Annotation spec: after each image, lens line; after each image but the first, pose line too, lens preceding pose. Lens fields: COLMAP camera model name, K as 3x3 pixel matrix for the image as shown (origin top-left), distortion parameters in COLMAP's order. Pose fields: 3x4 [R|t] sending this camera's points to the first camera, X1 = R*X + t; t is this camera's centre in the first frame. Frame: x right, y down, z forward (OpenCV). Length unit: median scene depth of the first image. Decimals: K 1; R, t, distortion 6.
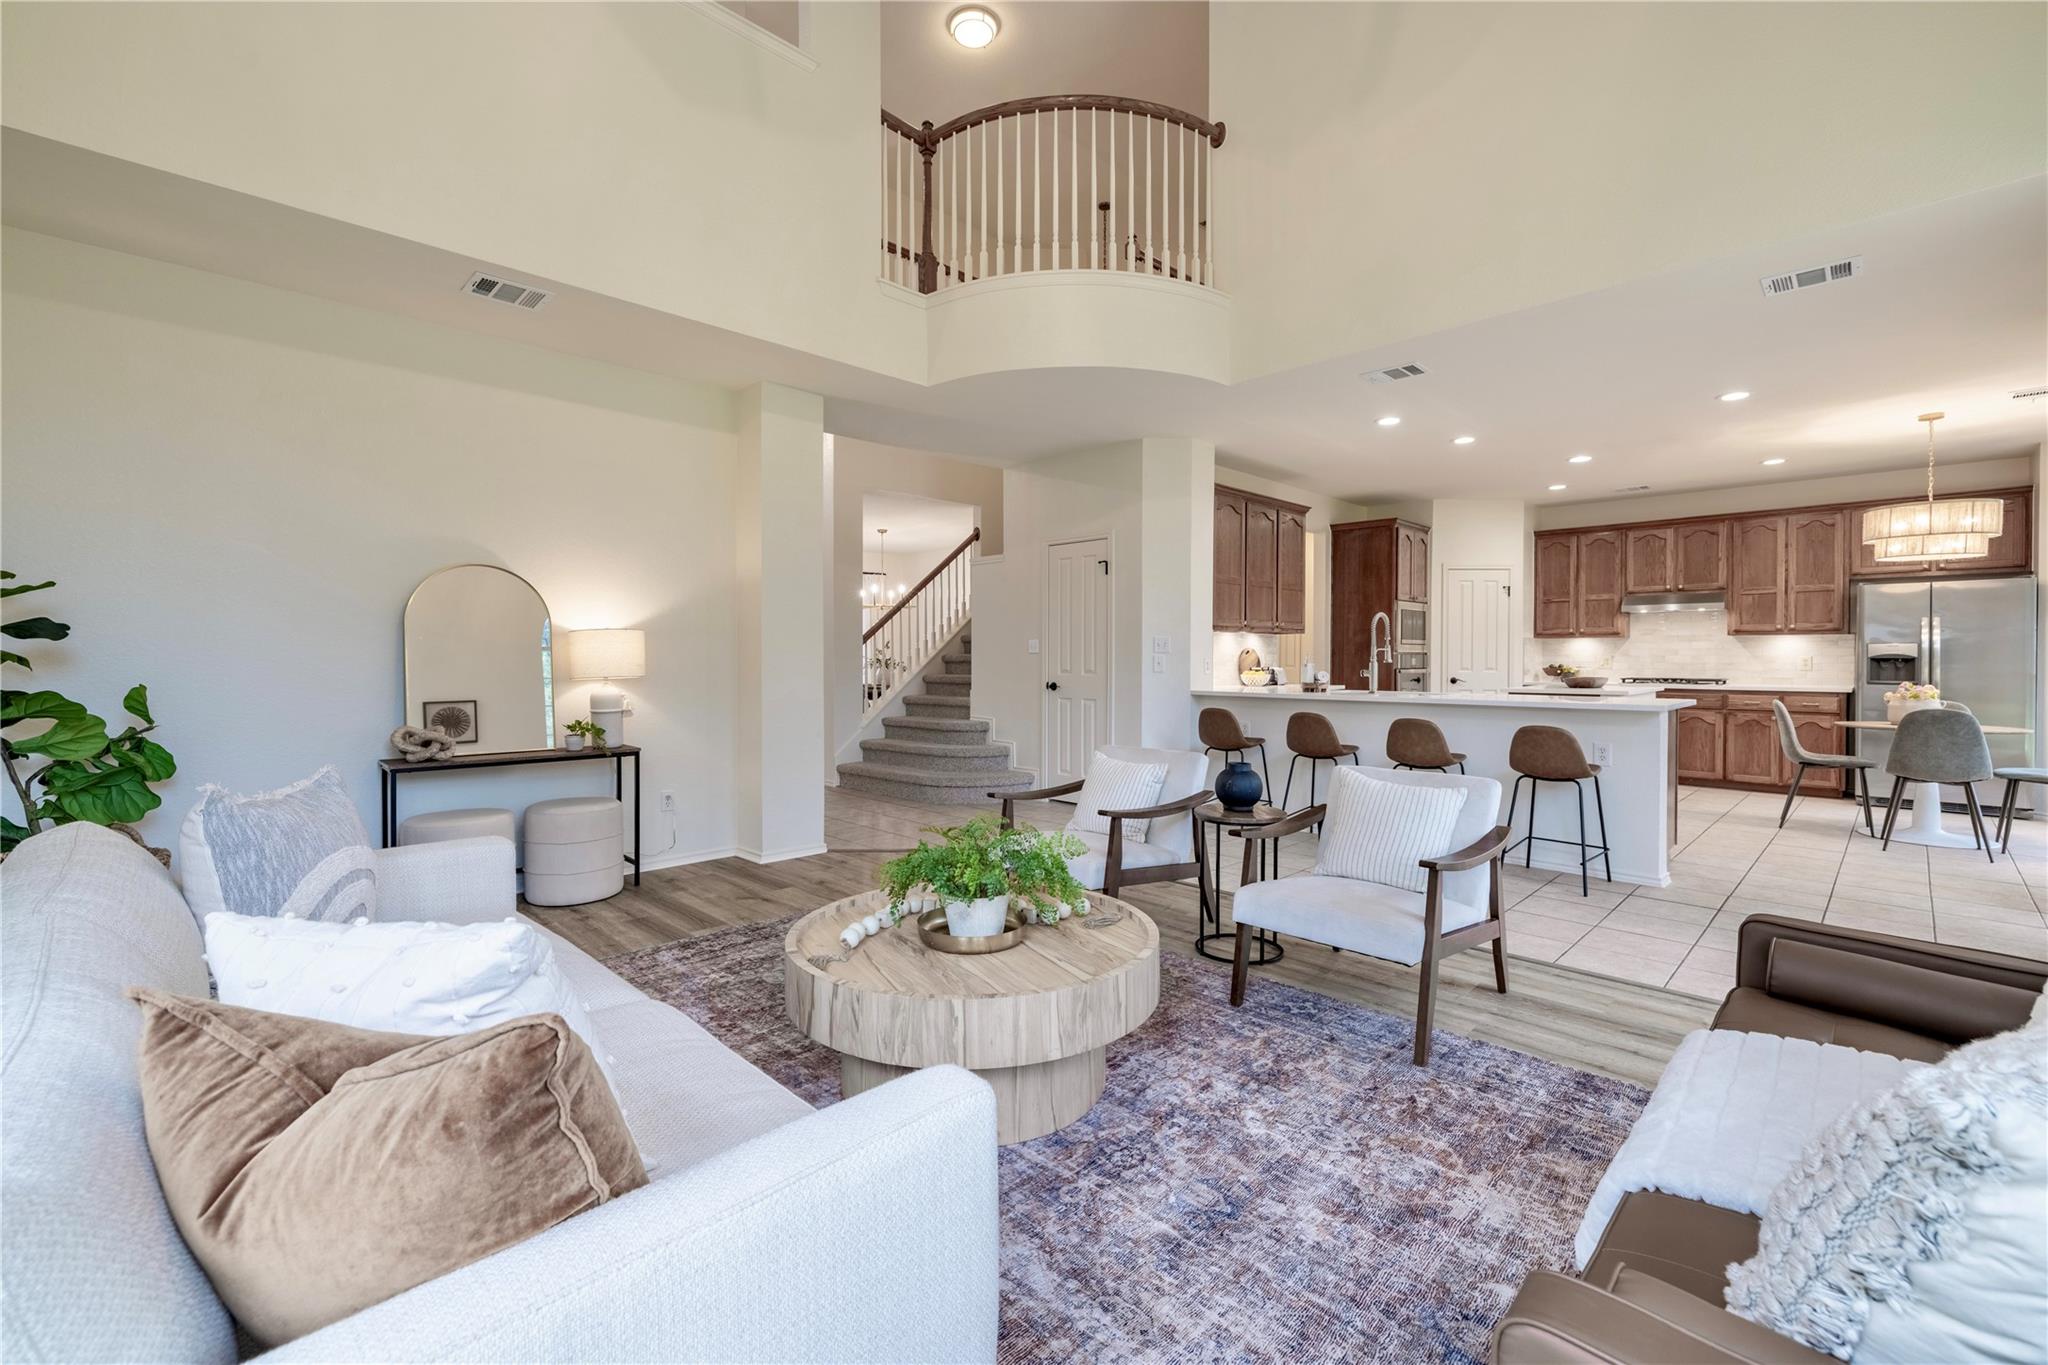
lens RADIAL K [[857.6, 0, 1015.7], [0, 857.6, 668.7], [0, 0, 1]] dist [0.001323, -0.000583]
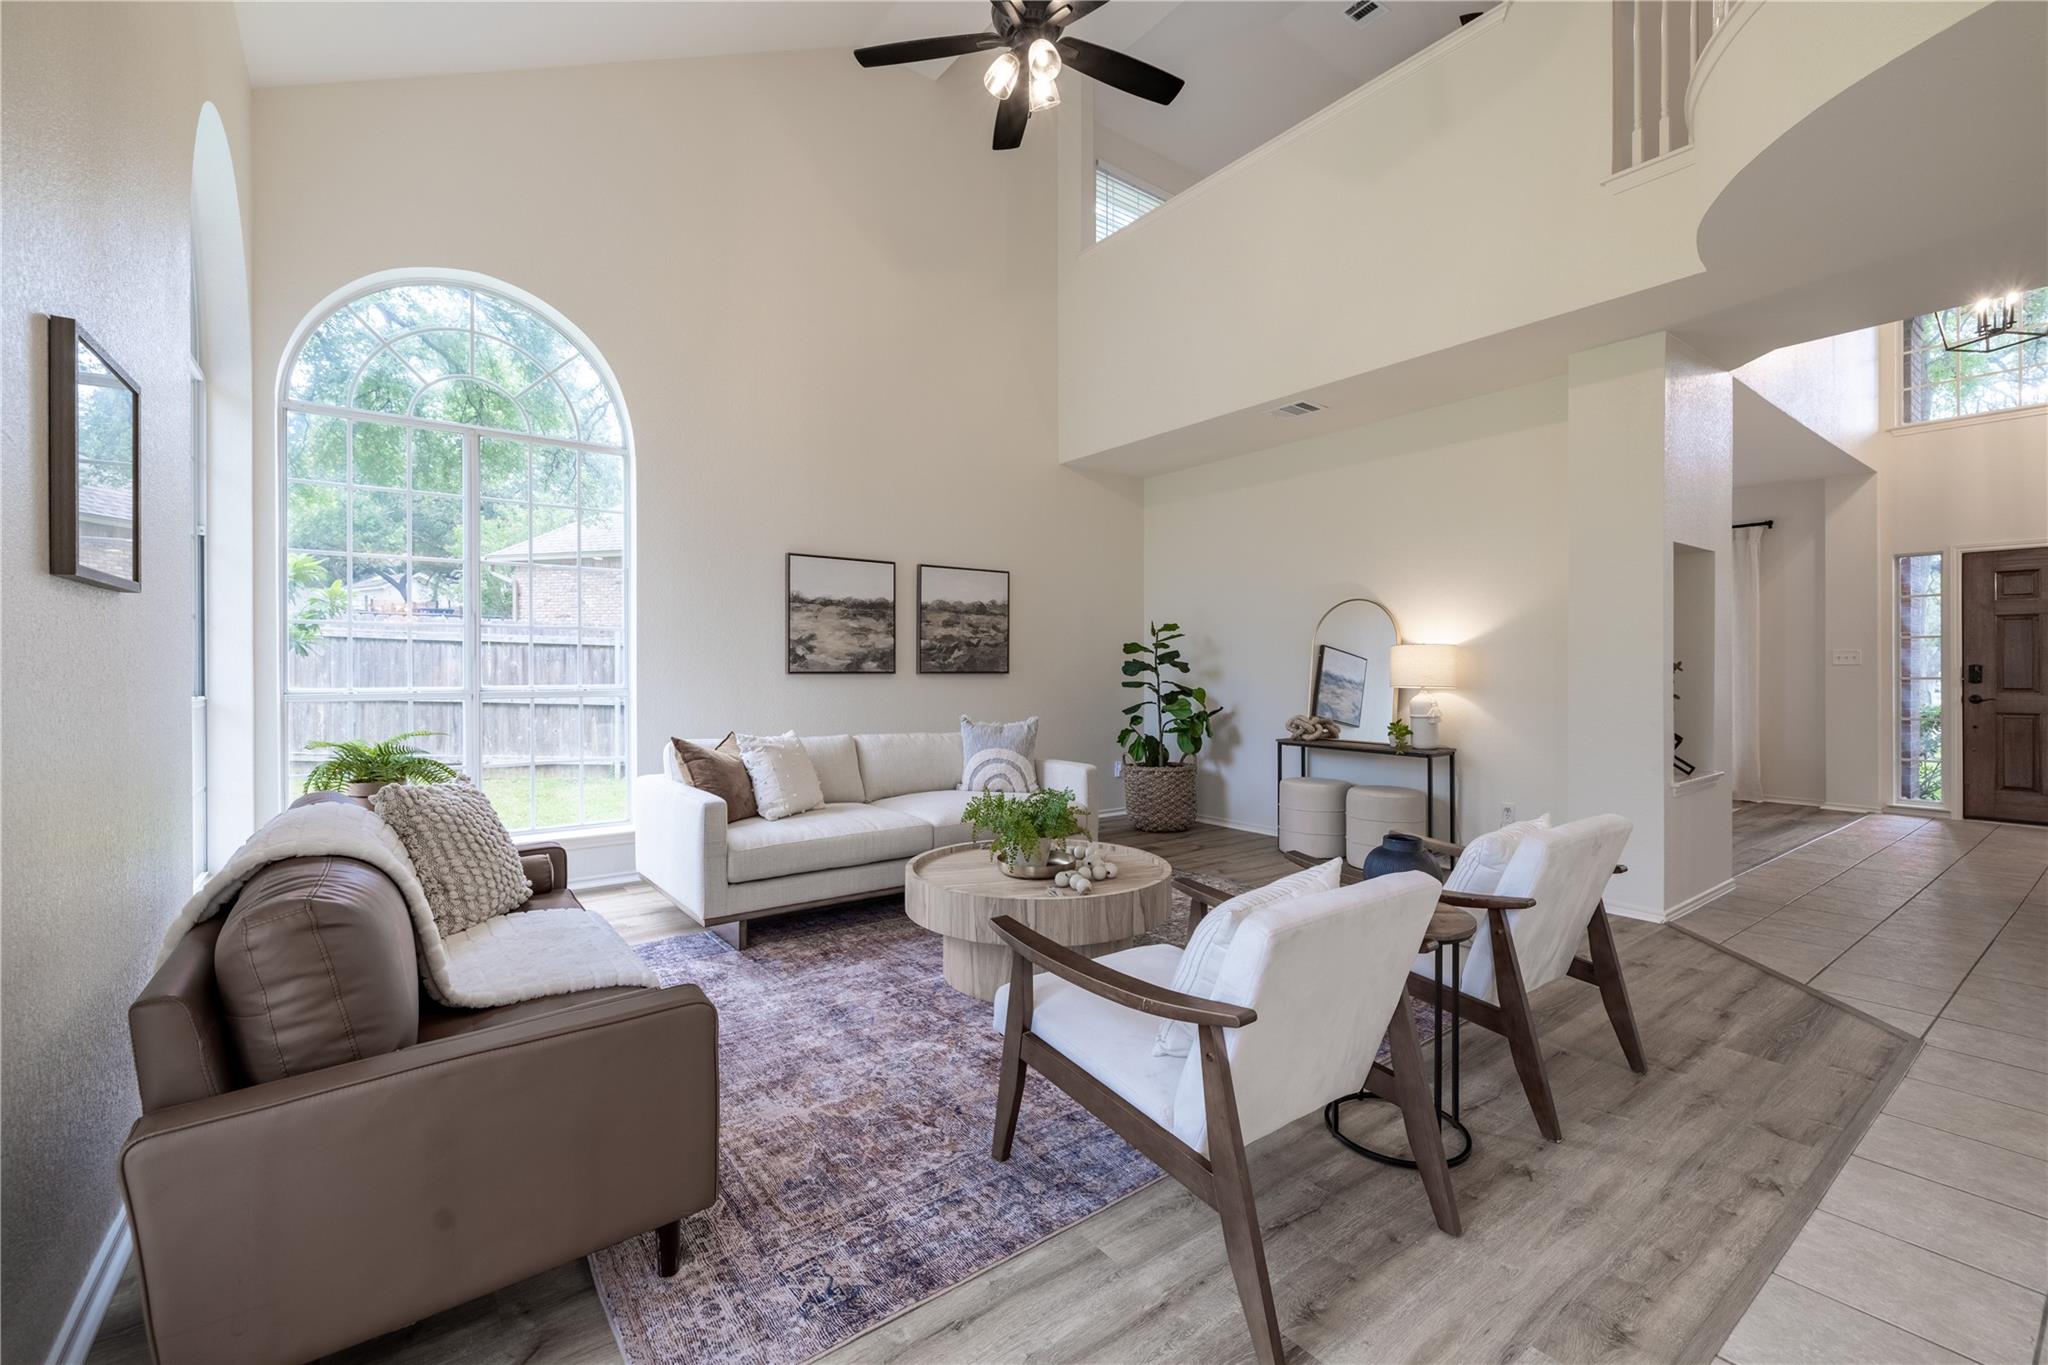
lens RADIAL K [[857.6, 0, 1019.0], [0, 857.6, 668.4], [0, 0, 1]] dist [0.001323, -0.000583]
pose [[-0.133860, 0.000902, -0.991000, 0.438147], [-0.013801, 0.999901, 0.002774, -0.005762], [0.990904, 0.014048, -0.133834, 0.379610]]
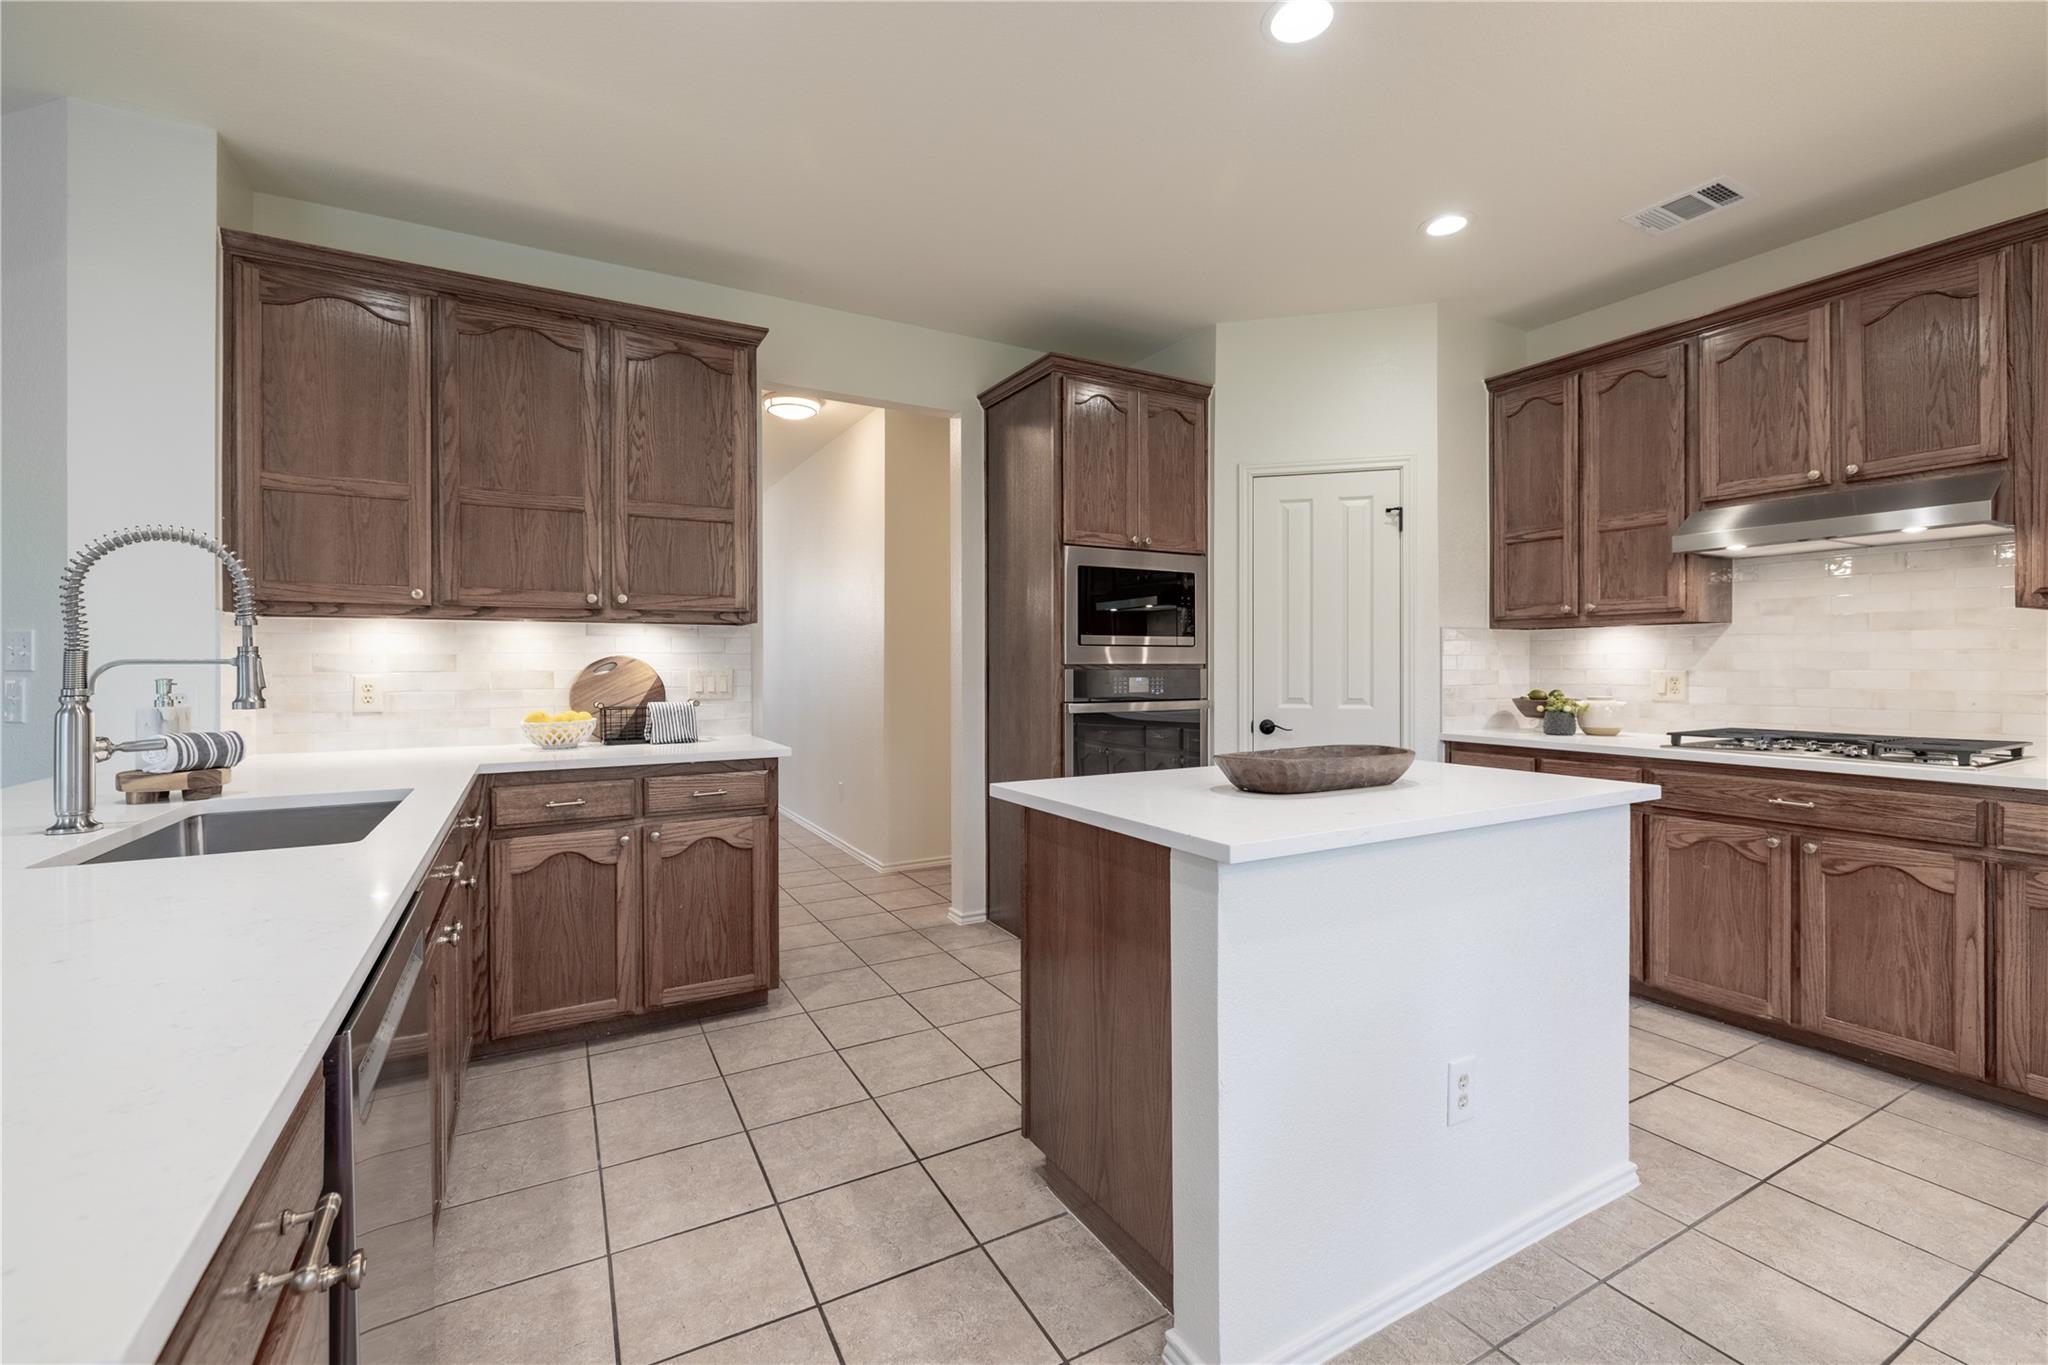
lens RADIAL K [[857.6, 0, 1019.0], [0, 857.6, 668.5], [0, 0, 1]] dist [0.001323, -0.000583]
pose [[0.965064, -0.002540, -0.262003, 0.598576], [-0.000414, 0.999937, -0.011222, -0.013559], [0.262015, 0.010939, 0.965002, 0.642195]]
